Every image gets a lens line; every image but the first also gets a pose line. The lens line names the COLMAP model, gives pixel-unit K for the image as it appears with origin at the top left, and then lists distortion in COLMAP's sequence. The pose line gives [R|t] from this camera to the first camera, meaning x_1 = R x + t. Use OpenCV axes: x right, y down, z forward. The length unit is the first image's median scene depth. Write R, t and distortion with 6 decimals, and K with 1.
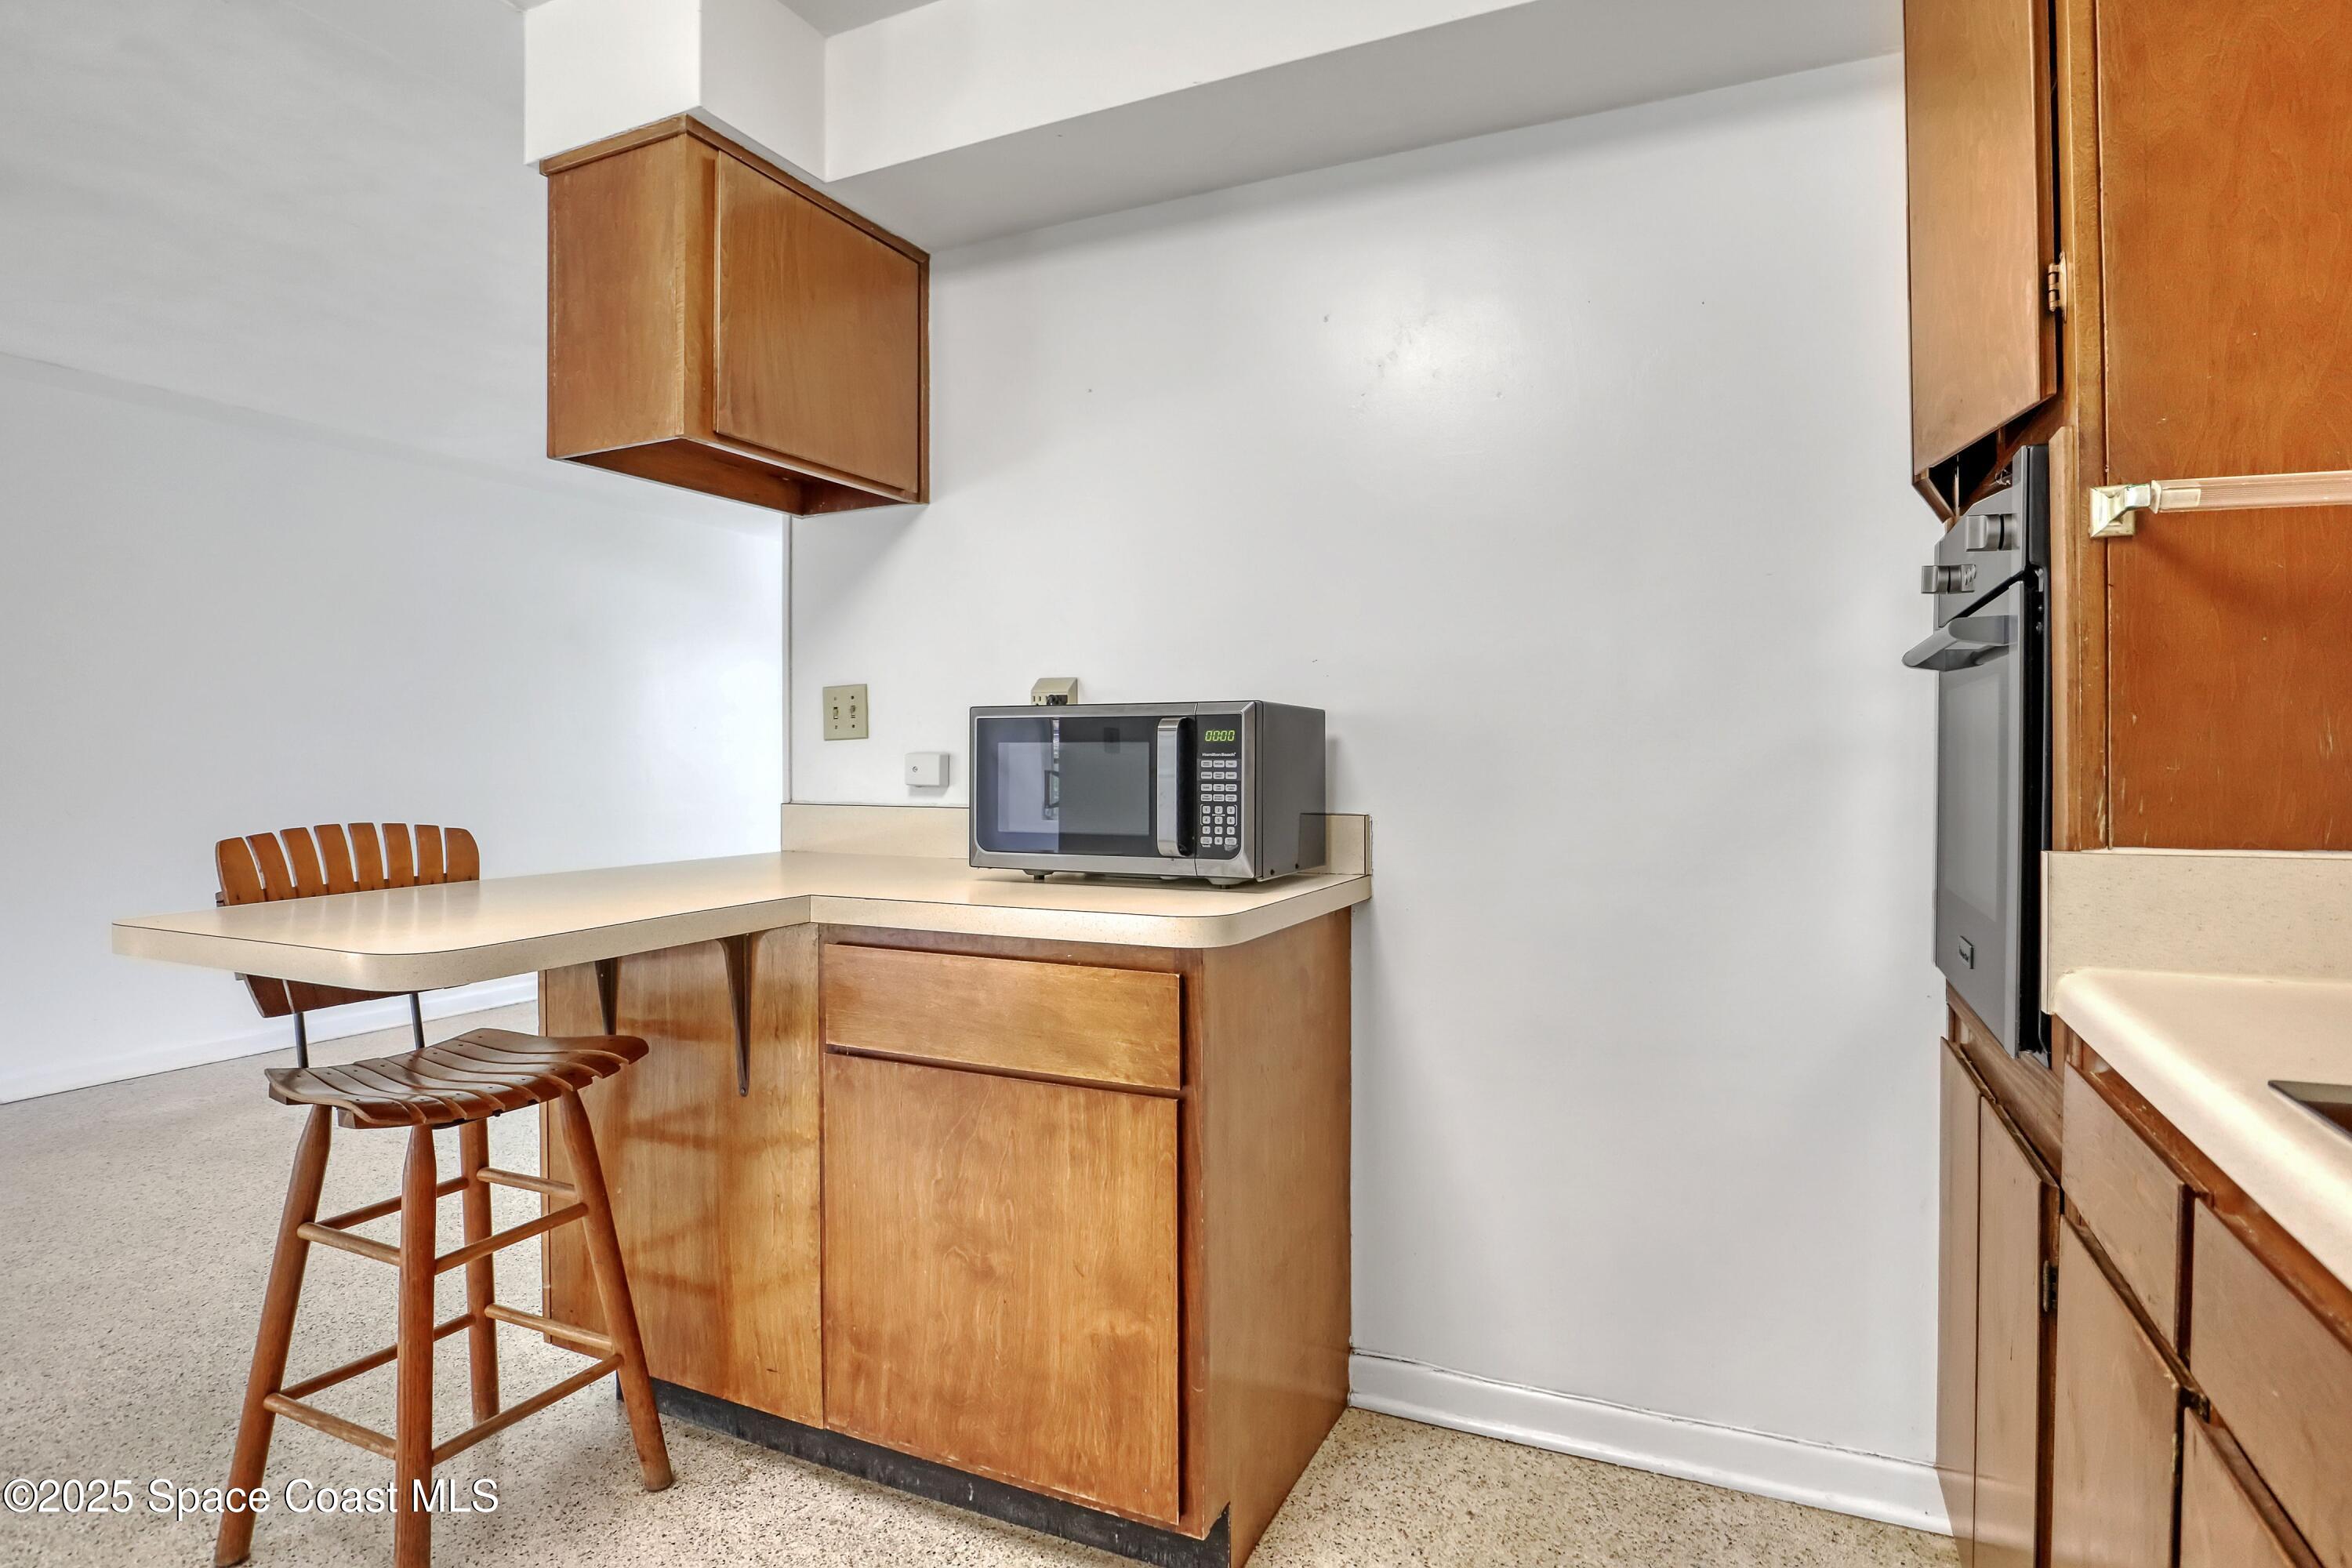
lens RADIAL K [[1211.3, 0, 1164.2], [0, 1211.3, 759.3], [0, 0, 1]] dist [-0.042353, 0.010236]
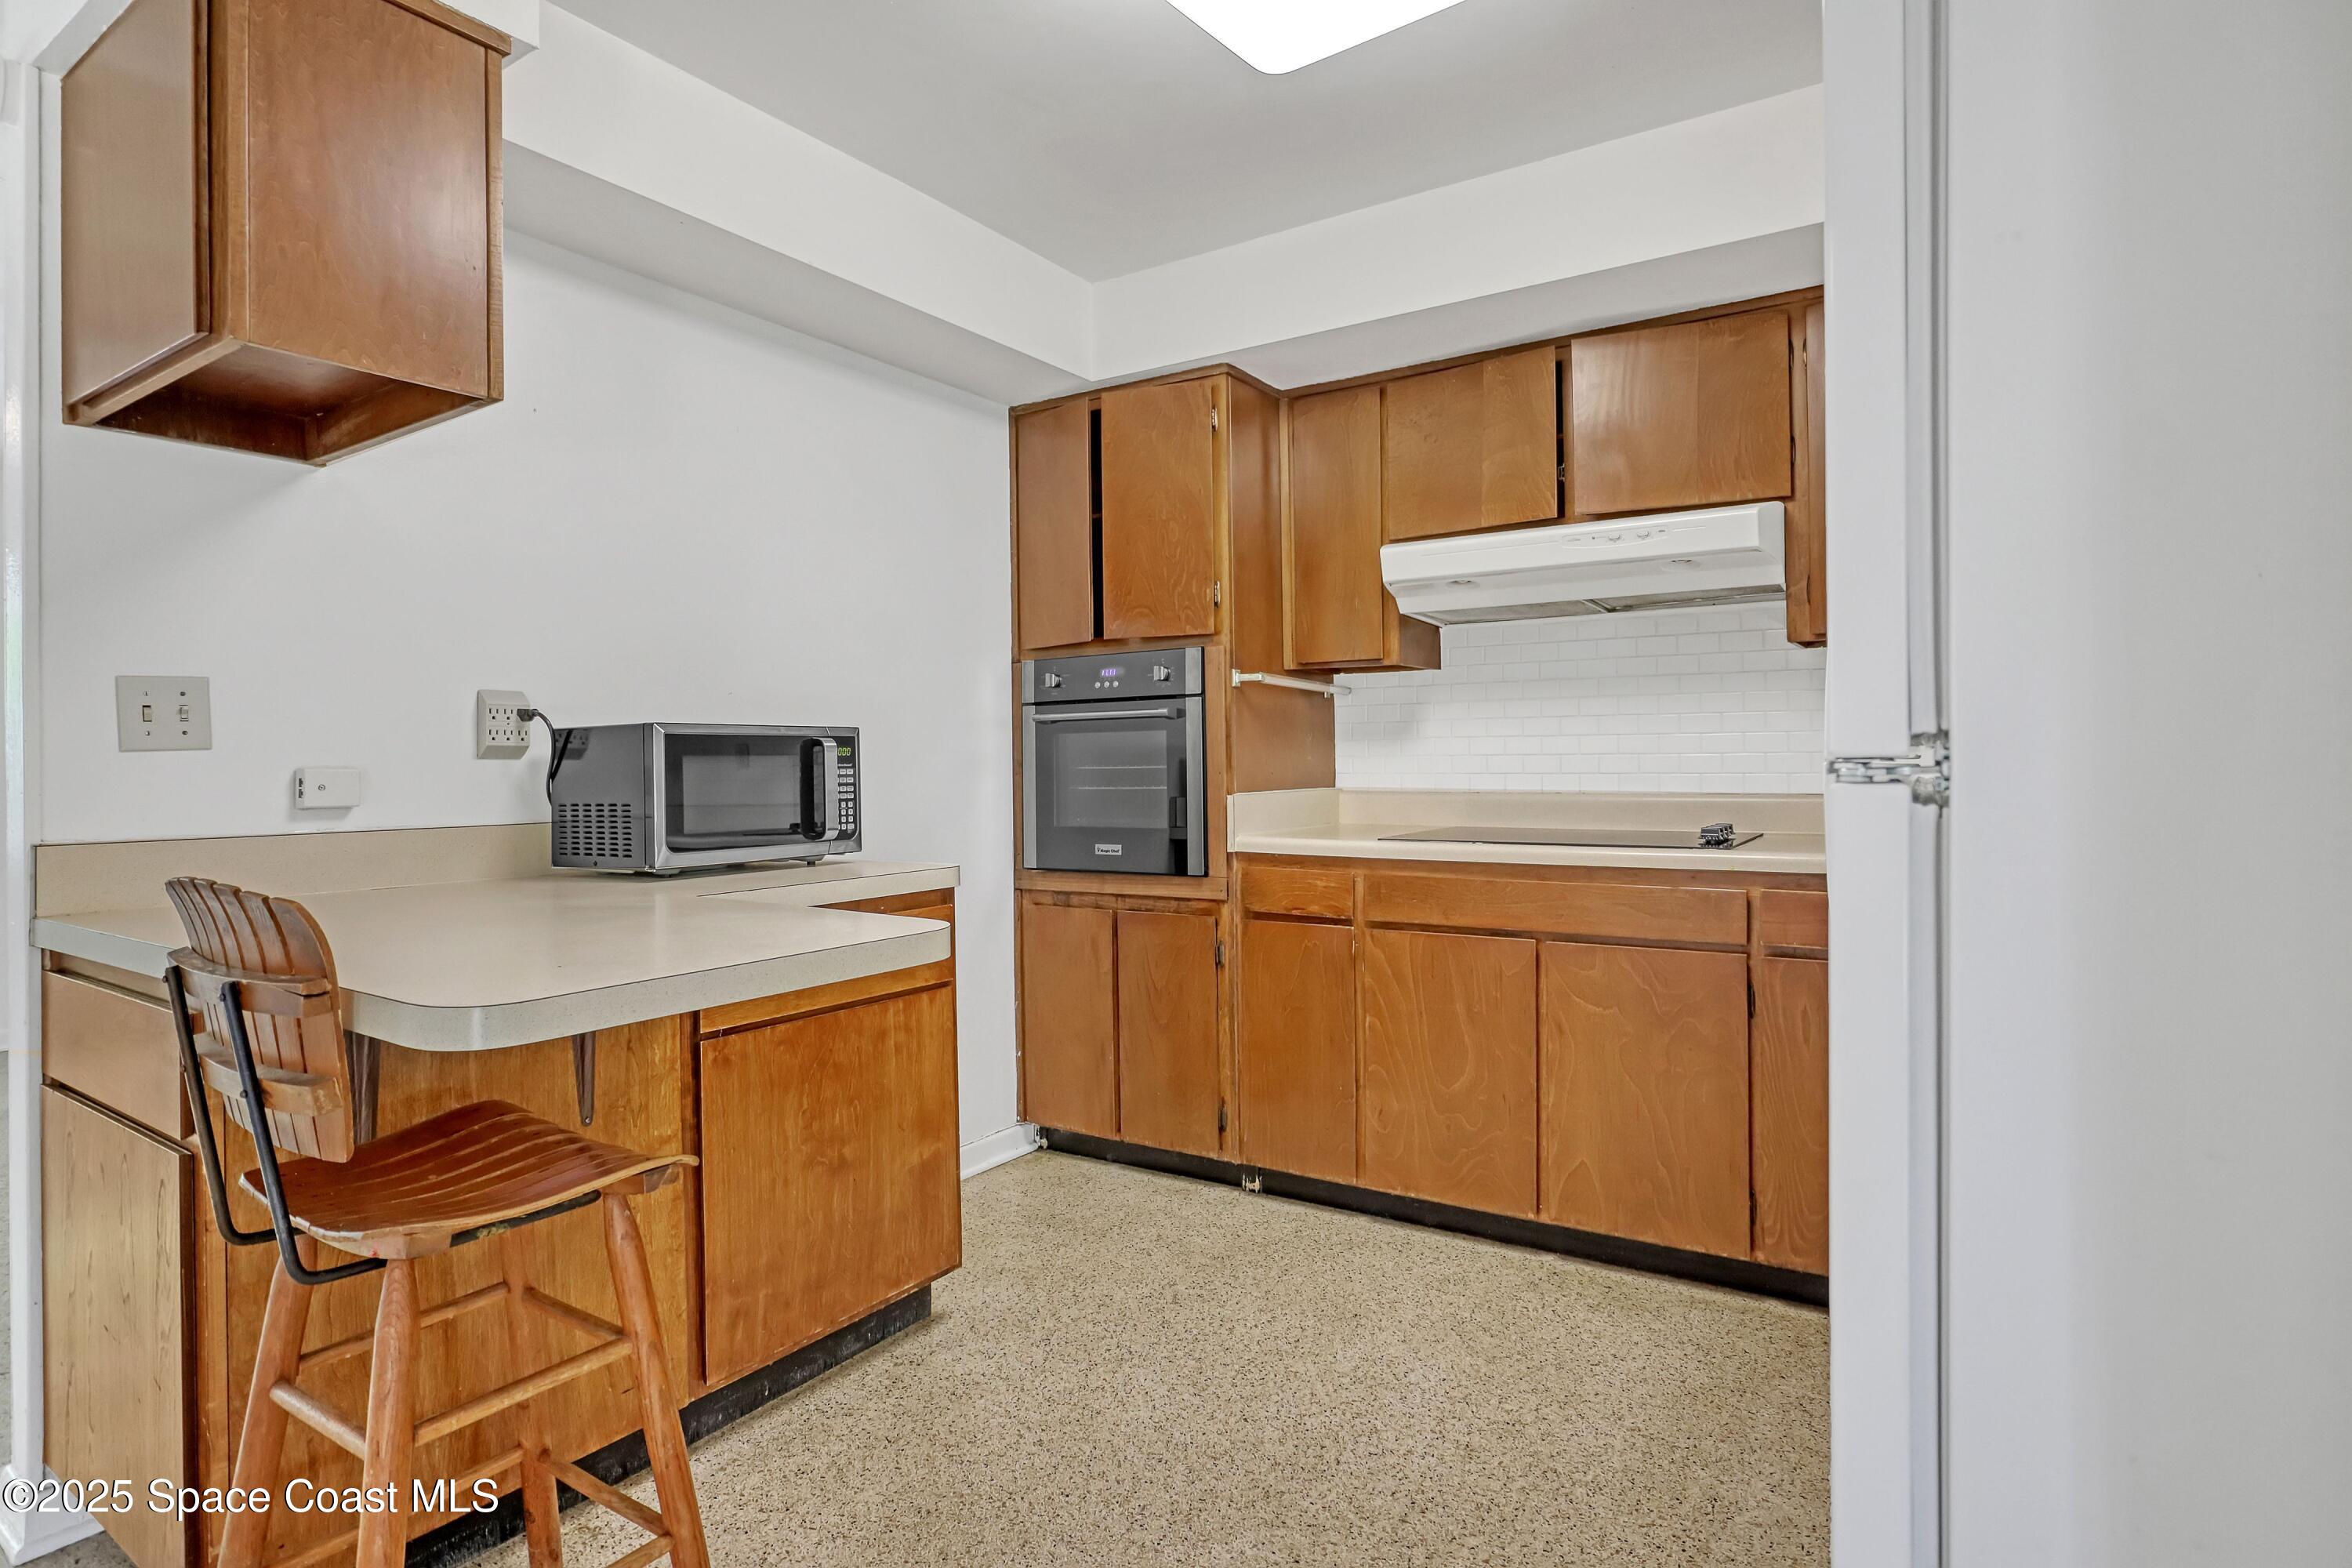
lens RADIAL K [[1211.3, 0, 1185.3], [0, 1211.3, 760.9], [0, 0, 1]] dist [-0.042353, 0.010236]
pose [[0.146944, 0.003242, 0.989140, -1.370848], [0.016796, 0.999842, -0.005772, 0.006562], [-0.989002, 0.017461, 0.146866, 0.436116]]
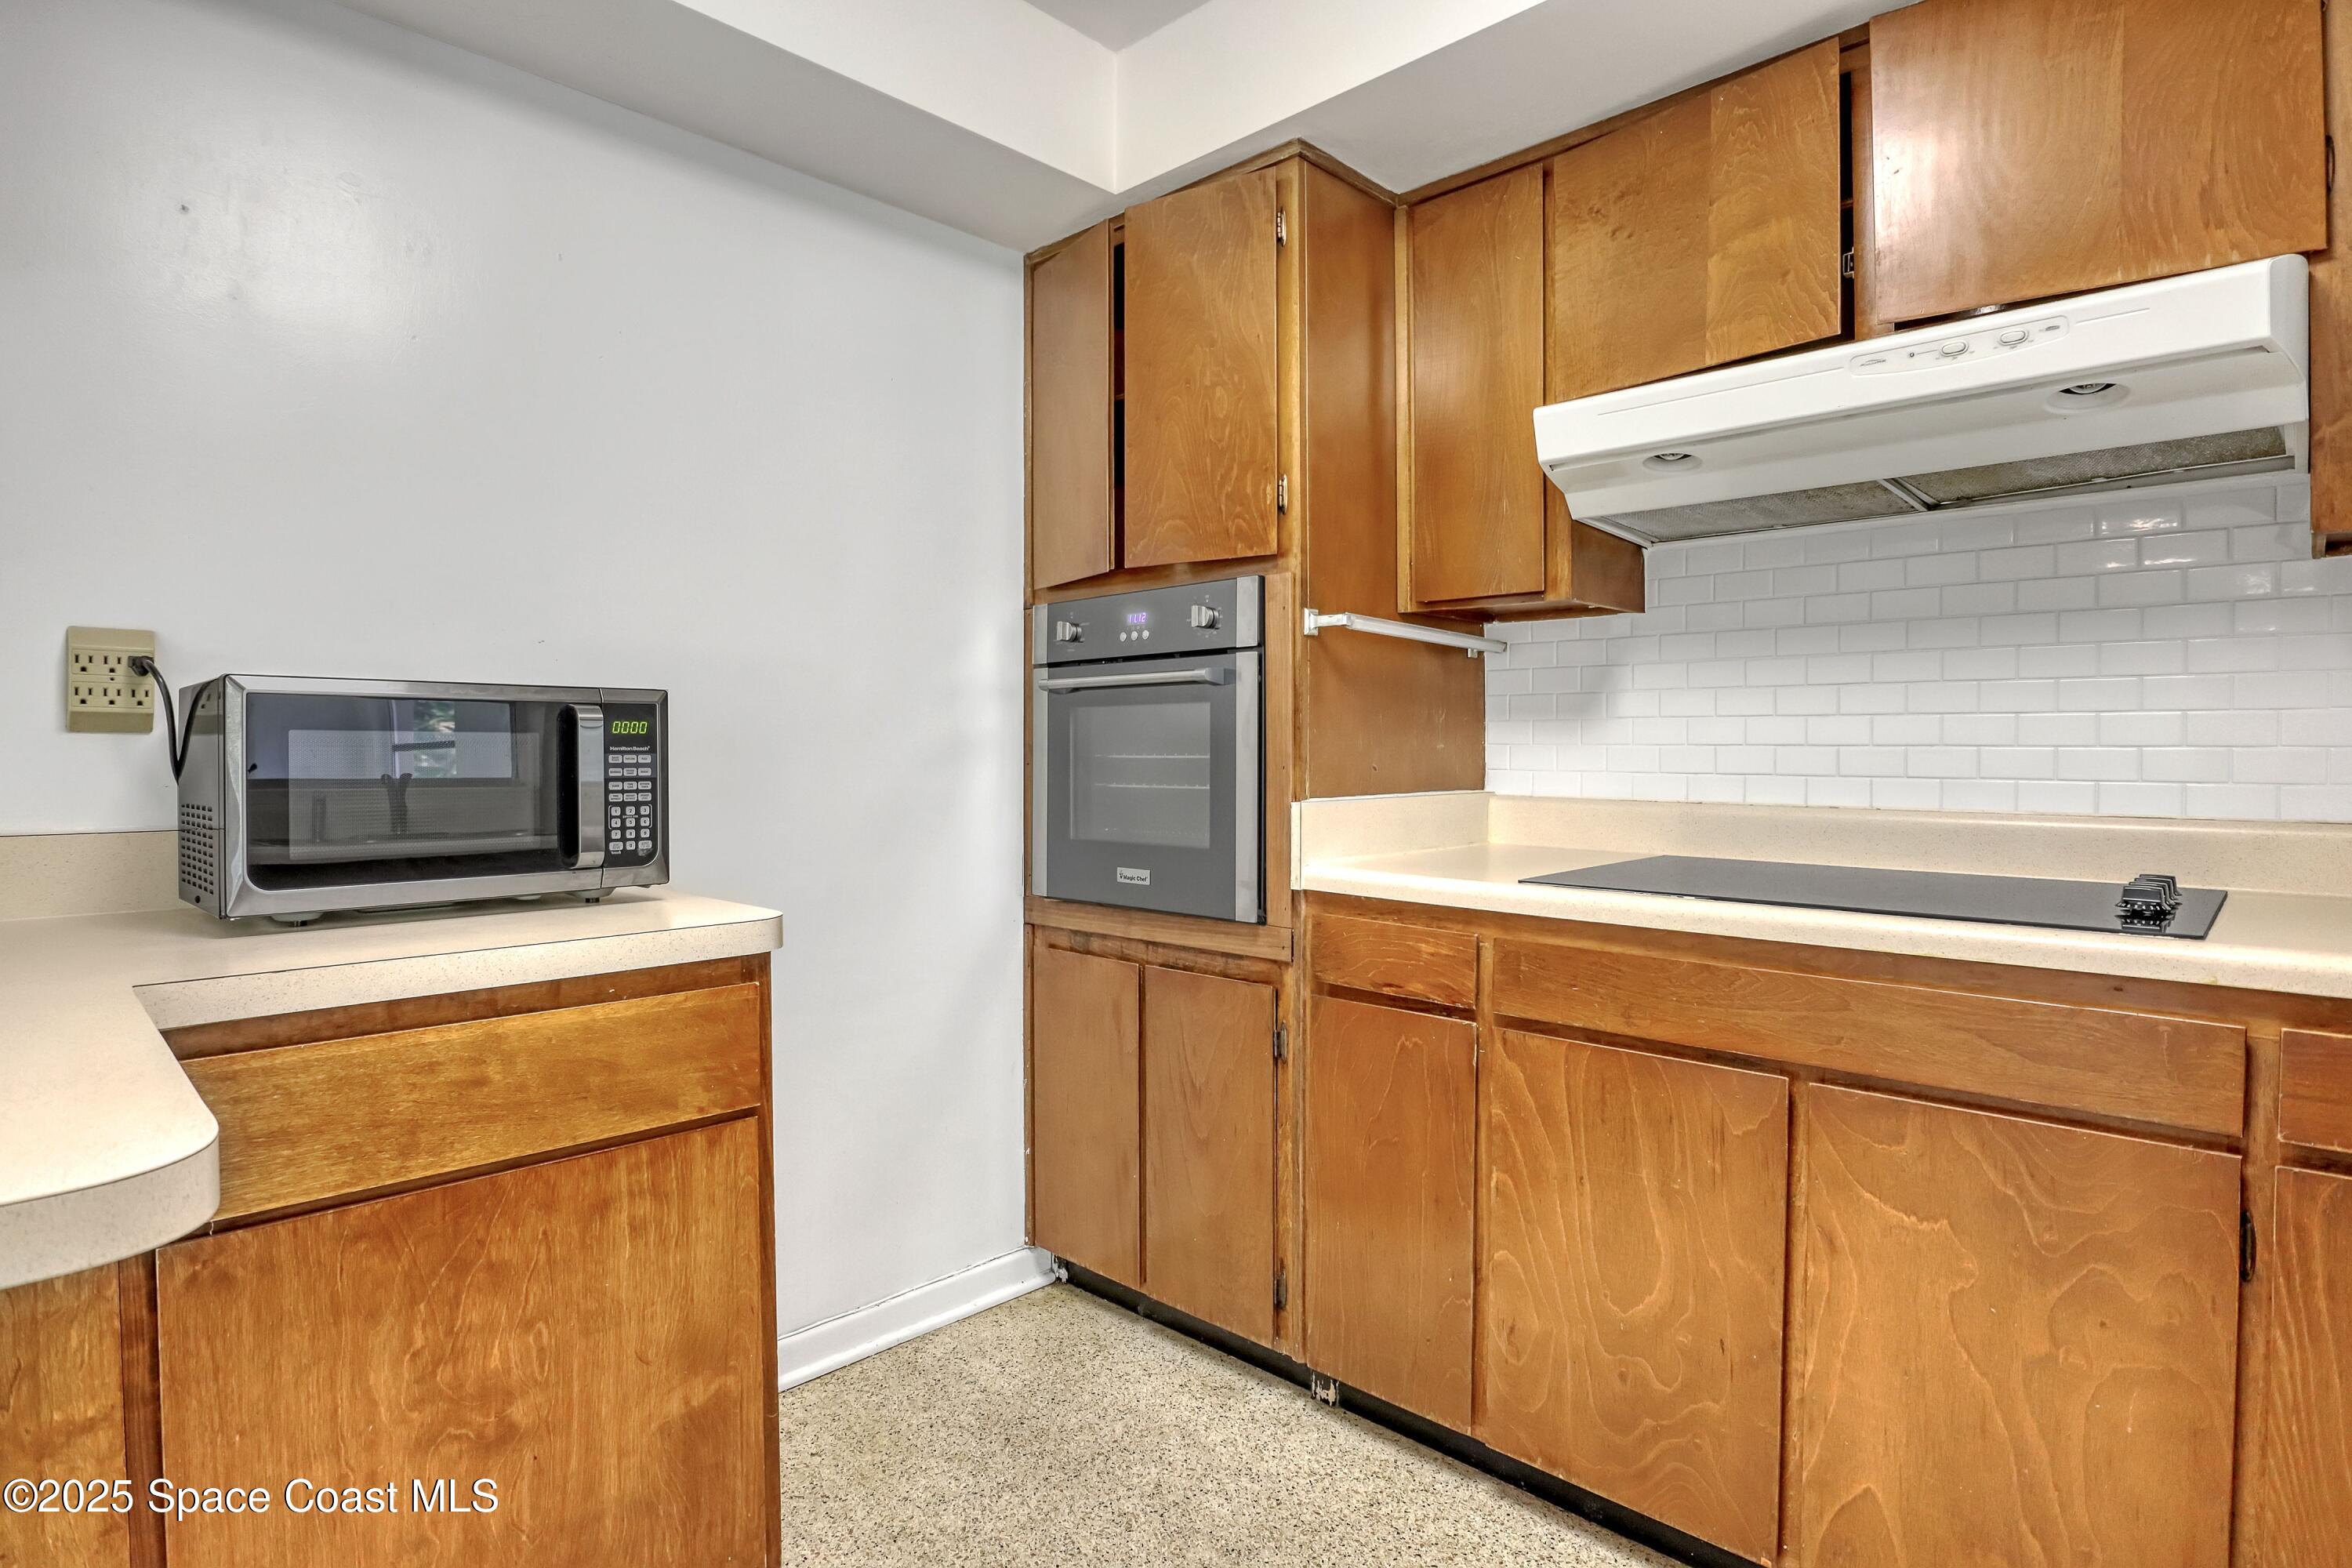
lens RADIAL K [[1211.3, 0, 1213.2], [0, 1211.3, 758.9], [0, 0, 1]] dist [-0.042353, 0.010236]
pose [[0.312293, -0.003248, 0.949980, -0.708059], [0.003363, 0.999992, 0.002313, 0.003424], [-0.949980, 0.002472, 0.312302, 0.345284]]
